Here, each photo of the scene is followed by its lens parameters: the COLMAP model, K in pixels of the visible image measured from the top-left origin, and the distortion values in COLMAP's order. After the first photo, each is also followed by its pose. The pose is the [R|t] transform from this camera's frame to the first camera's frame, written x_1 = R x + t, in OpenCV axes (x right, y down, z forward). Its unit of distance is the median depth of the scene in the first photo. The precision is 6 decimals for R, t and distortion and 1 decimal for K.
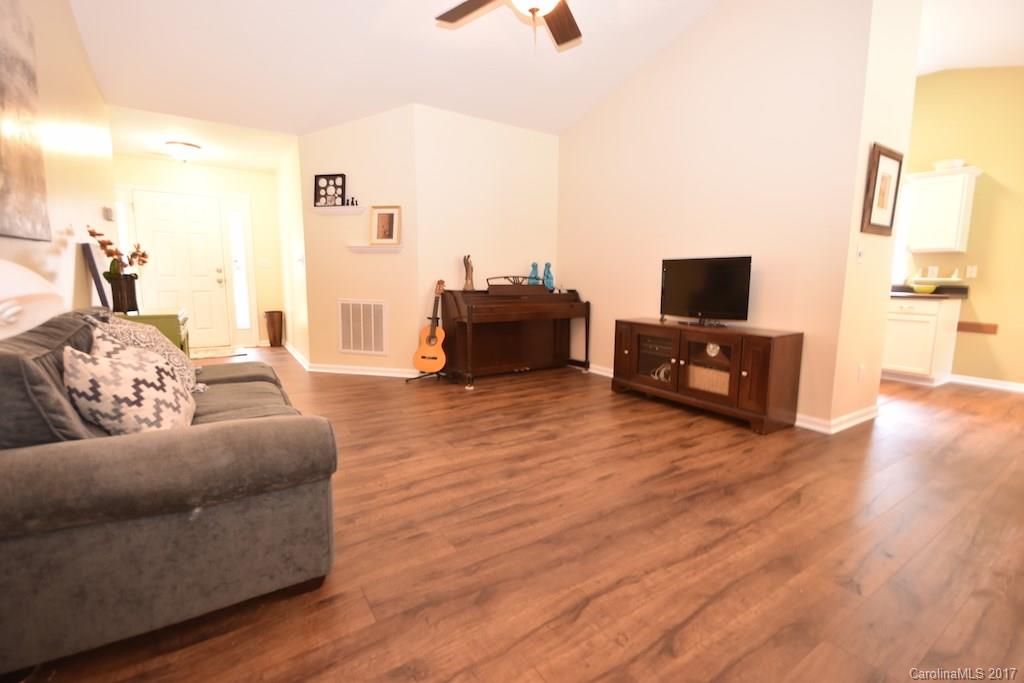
lens RADIAL K [[445.3, 0, 517.8], [0, 445.3, 340.7], [0, 0, 1]] dist [0.010686, -0.011150]
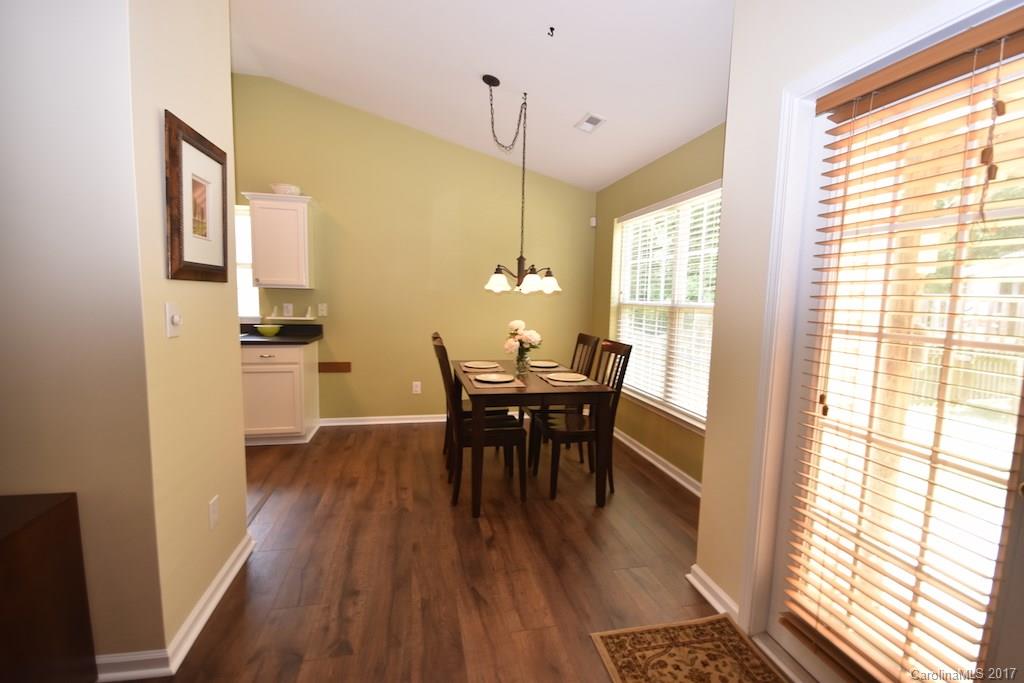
lens RADIAL K [[445.3, 0, 517.8], [0, 445.3, 340.7], [0, 0, 1]] dist [0.010686, -0.011150]
pose [[0.341407, -0.096426, 0.934956, 0.433865], [0.108907, 0.992082, 0.062549, -0.167797], [-0.933585, 0.080469, 0.349206, 0.462880]]
